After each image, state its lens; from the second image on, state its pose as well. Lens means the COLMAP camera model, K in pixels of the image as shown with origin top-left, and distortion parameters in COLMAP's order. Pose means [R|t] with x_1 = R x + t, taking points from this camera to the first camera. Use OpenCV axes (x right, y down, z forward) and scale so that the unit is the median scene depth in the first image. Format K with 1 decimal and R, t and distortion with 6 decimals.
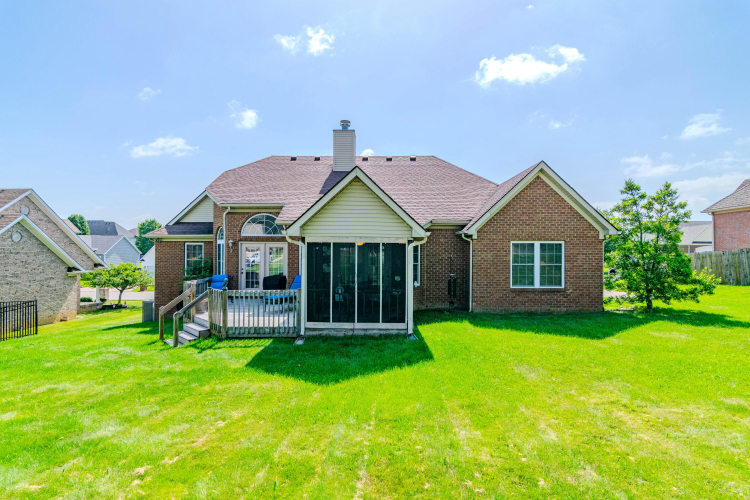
lens RADIAL K [[369.3, 0, 373.8], [0, 369.3, 244.6], [0, 0, 1]] dist [-0.004912, 0.000655]
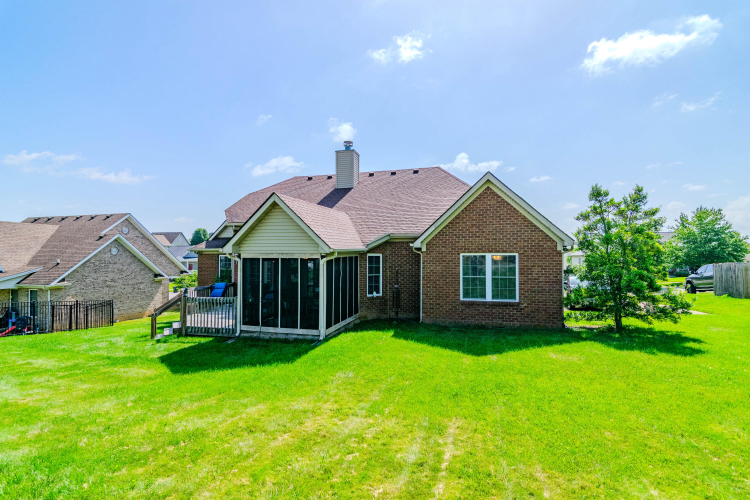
lens RADIAL K [[366.9, 0, 375.0], [0, 366.9, 252.9], [0, 0, 1]] dist [-0.001411, -0.003266]
pose [[0.964717, -0.007999, -0.263167, 0.407709], [0.009746, 0.999938, 0.005337, -0.018613], [0.263108, -0.007713, 0.964735, -0.018543]]
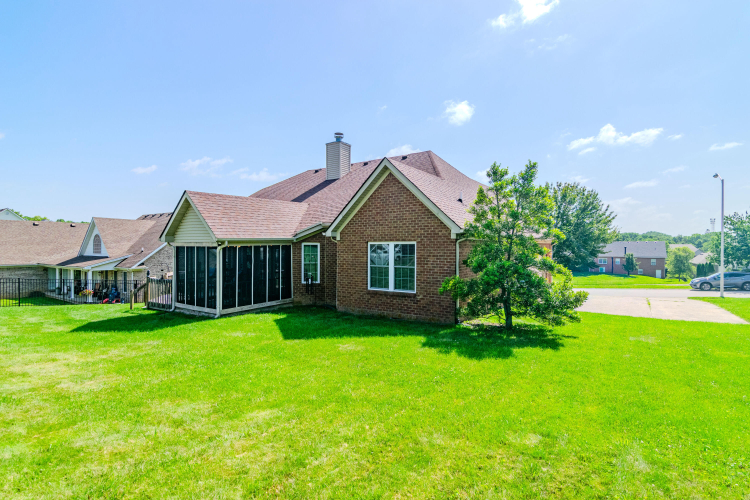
lens RADIAL K [[380.9, 0, 373.6], [0, 380.9, 253.8], [0, 0, 1]] dist [0.003104, -0.001702]
pose [[0.824801, 0.006961, -0.565380, 0.957319], [0.011900, 0.999489, 0.029665, -0.008786], [0.565297, -0.031195, 0.824297, 0.169220]]
